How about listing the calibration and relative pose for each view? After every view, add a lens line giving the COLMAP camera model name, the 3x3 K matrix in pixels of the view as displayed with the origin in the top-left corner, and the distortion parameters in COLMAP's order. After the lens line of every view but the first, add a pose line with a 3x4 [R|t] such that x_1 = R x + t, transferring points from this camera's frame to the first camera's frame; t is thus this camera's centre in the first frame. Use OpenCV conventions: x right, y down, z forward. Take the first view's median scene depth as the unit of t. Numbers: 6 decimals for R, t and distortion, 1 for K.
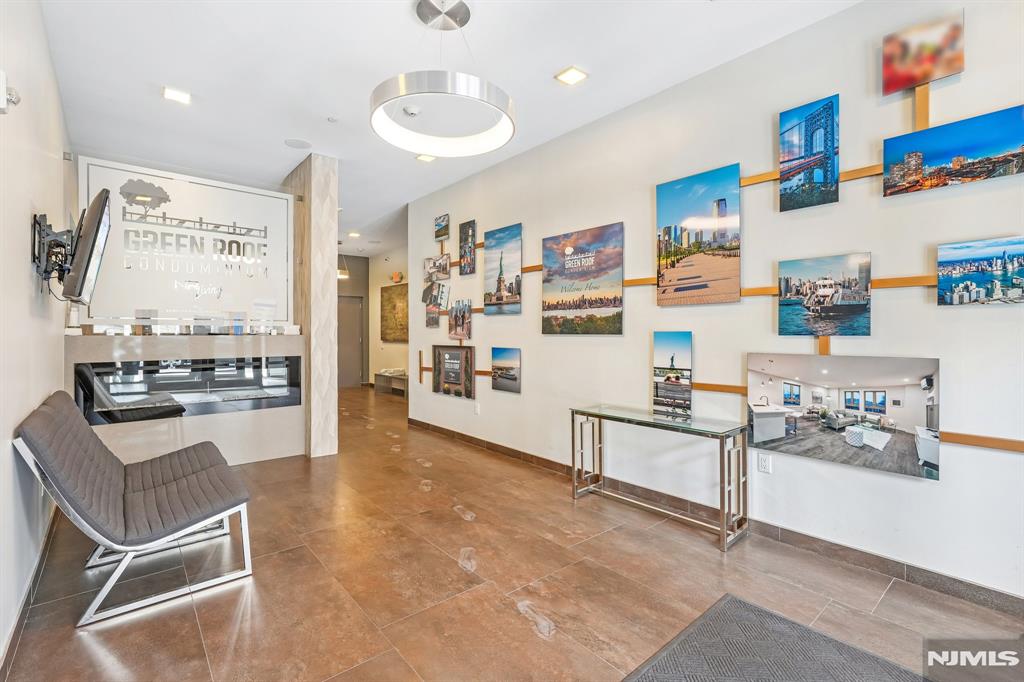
lens RADIAL K [[457.9, 0, 502.2], [0, 457.9, 331.3], [0, 0, 1]] dist [-0.010312, 0.000358]
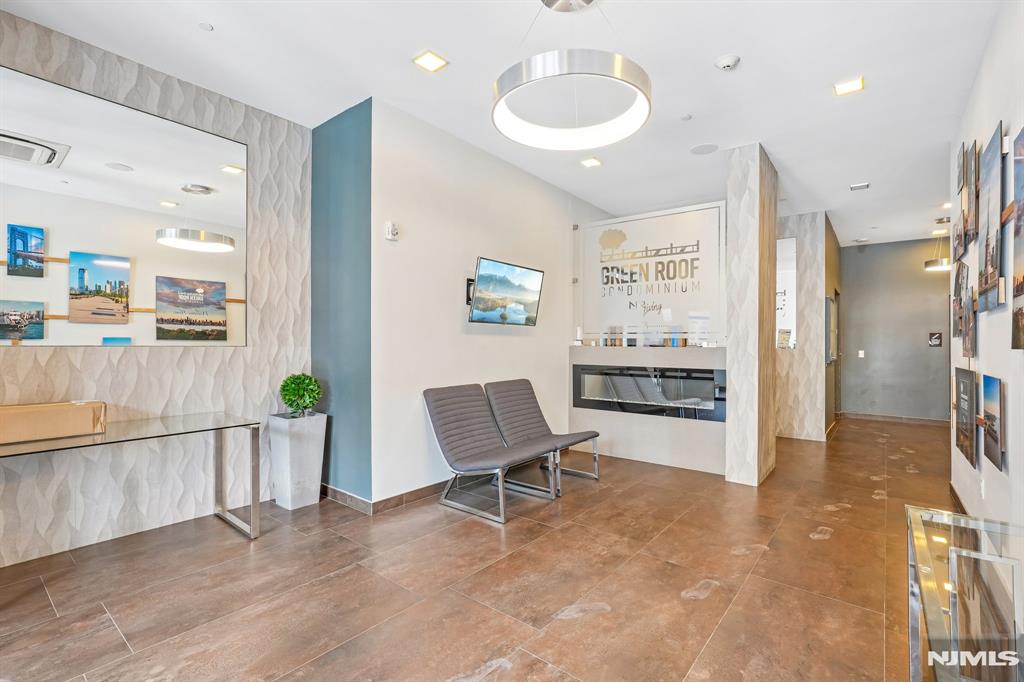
lens RADIAL K [[467.5, 0, 513.2], [0, 467.5, 342.2], [0, 0, 1]] dist [-0.000779, 0.000225]
pose [[0.202146, -0.003150, -0.979350, 0.638989], [-0.004530, 0.999981, -0.004151, 0.005467], [0.979345, 0.005276, 0.202128, 0.595753]]
